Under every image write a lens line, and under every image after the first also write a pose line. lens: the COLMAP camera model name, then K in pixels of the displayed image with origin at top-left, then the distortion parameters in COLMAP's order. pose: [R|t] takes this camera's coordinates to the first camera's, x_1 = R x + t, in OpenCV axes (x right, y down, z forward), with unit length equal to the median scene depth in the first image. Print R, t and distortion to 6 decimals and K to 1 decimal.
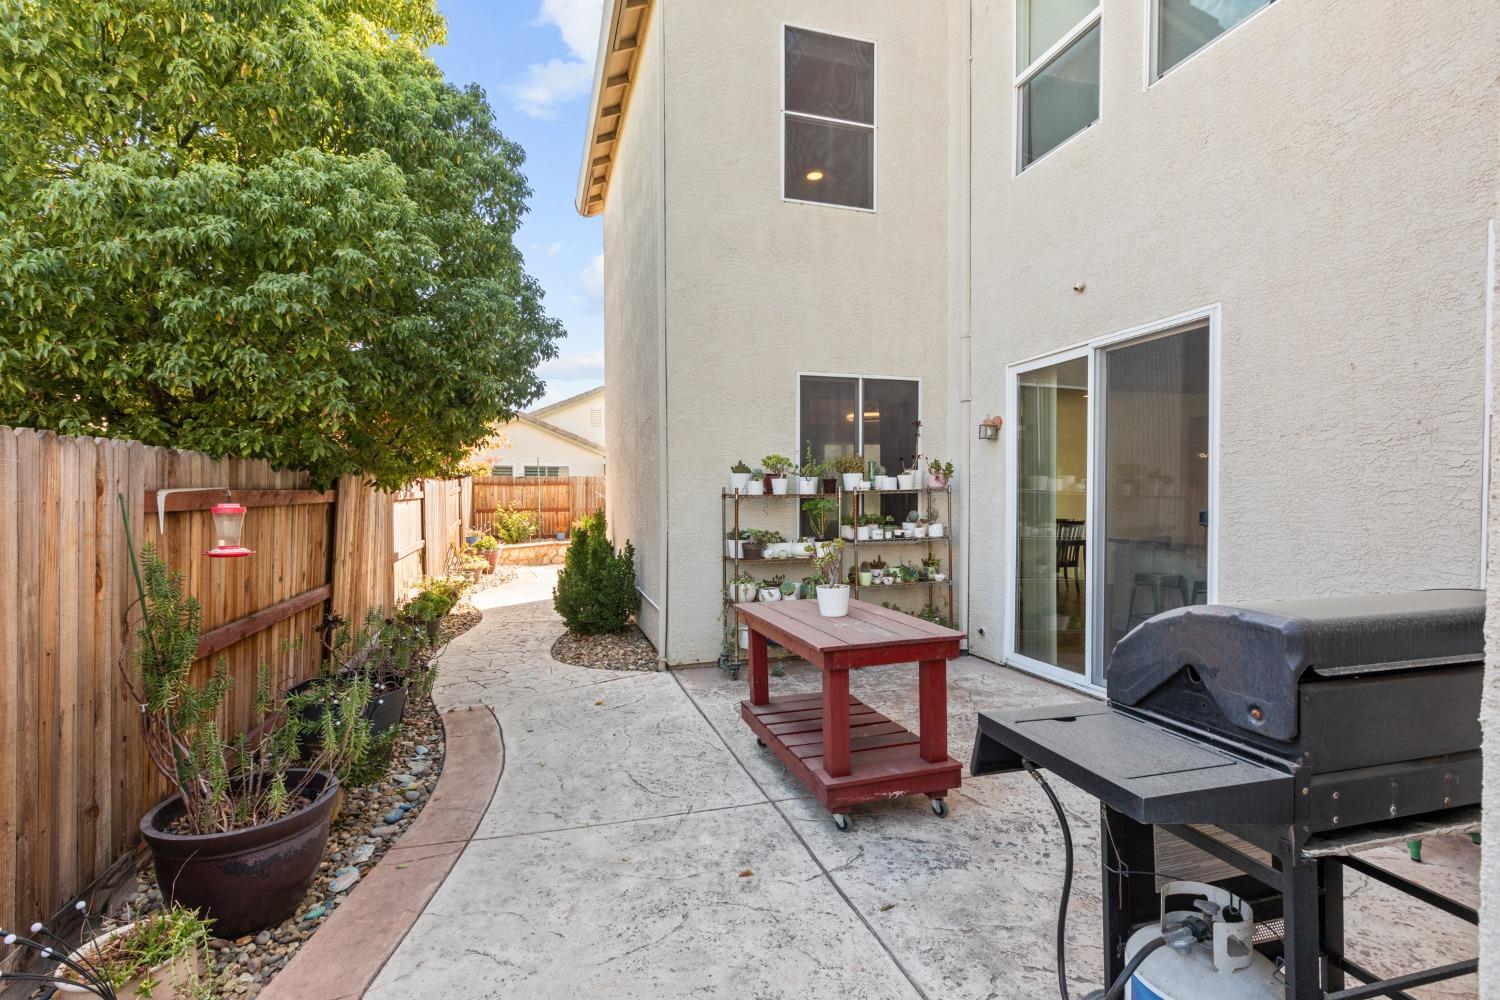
lens RADIAL K [[665.9, 0, 745.4], [0, 665.9, 500.3], [0, 0, 1]] dist [0.003269, 0.000139]
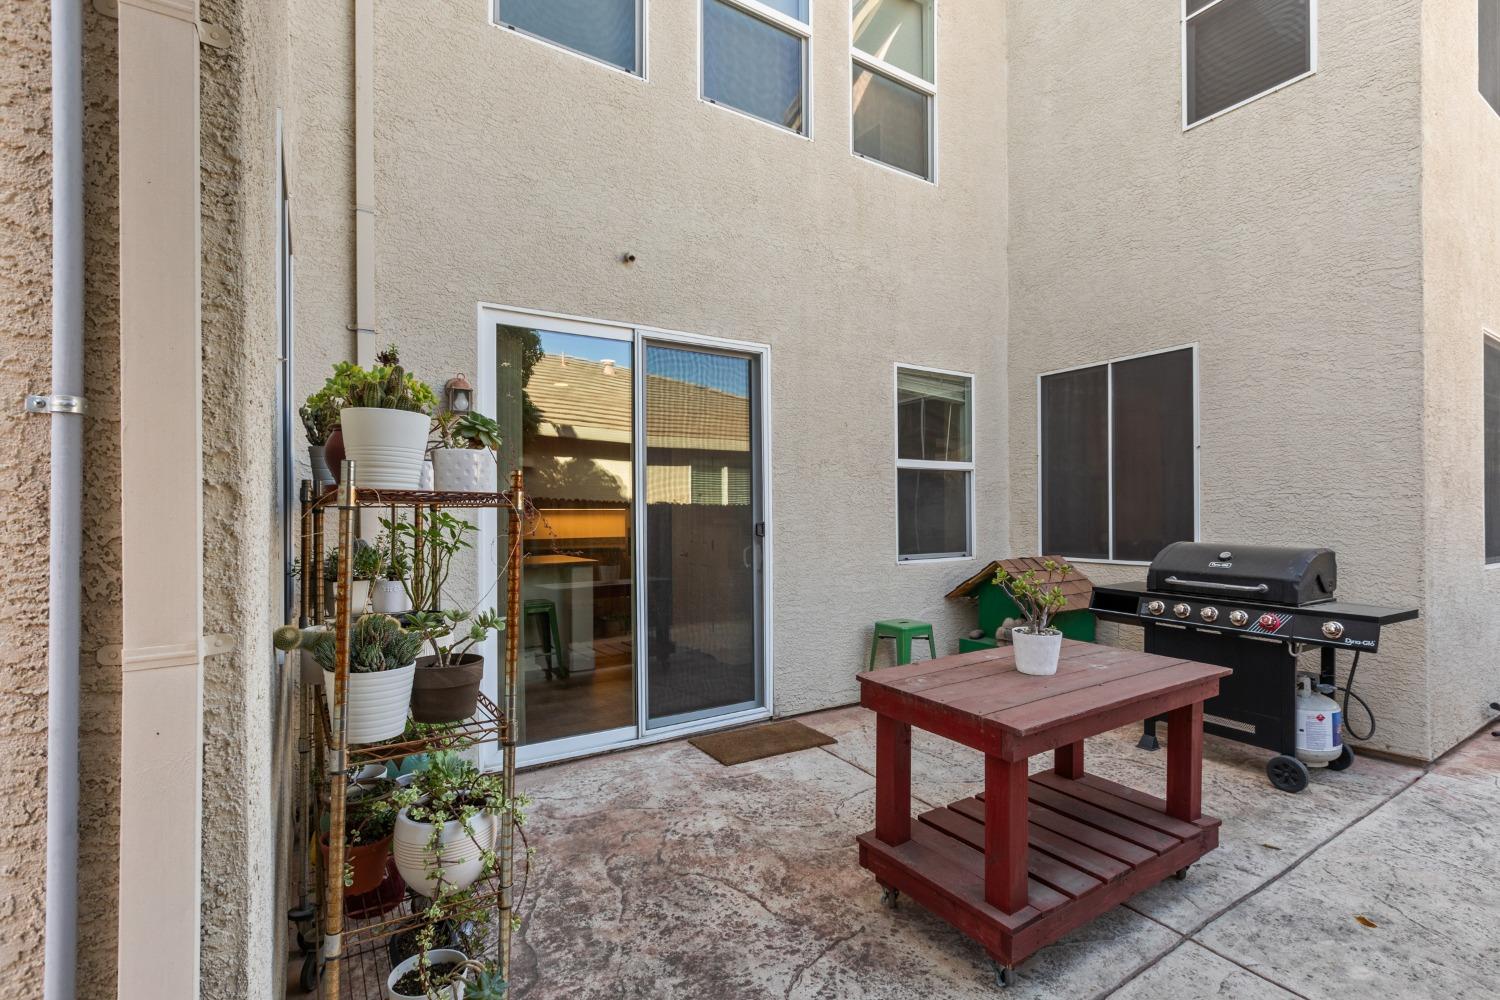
lens RADIAL K [[684.3, 0, 754.0], [0, 684.3, 516.6], [0, 0, 1]] dist [-0.000488, -0.001959]
pose [[-0.262717, 0.001227, 0.964872, -0.521847], [0.009410, 0.999955, 0.001291, 0.002653], [-0.964827, 0.009419, -0.262717, 1.581002]]
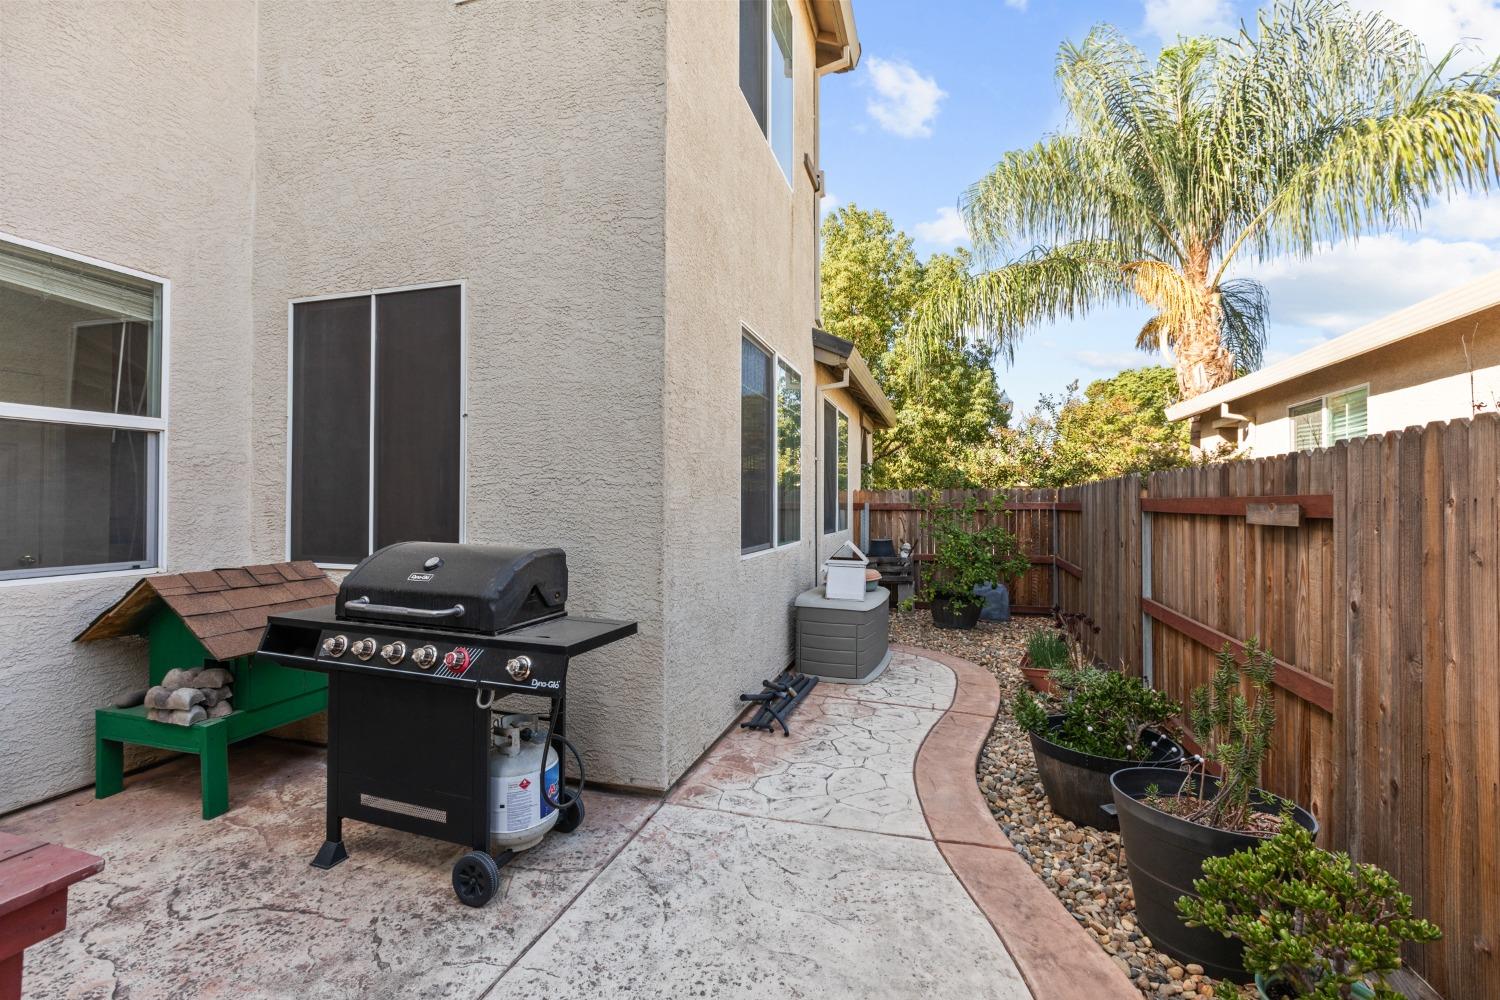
lens RADIAL K [[654.1, 0, 750.0], [0, 654.1, 500.0], [0, 0, 1]] dist [-0.002828, 0.000016]
pose [[-0.825413, 0.000923, 0.564529, -0.354952], [0.000856, 1.000000, -0.000383, 0.004220], [-0.564529, 0.000167, -0.825413, 0.915332]]
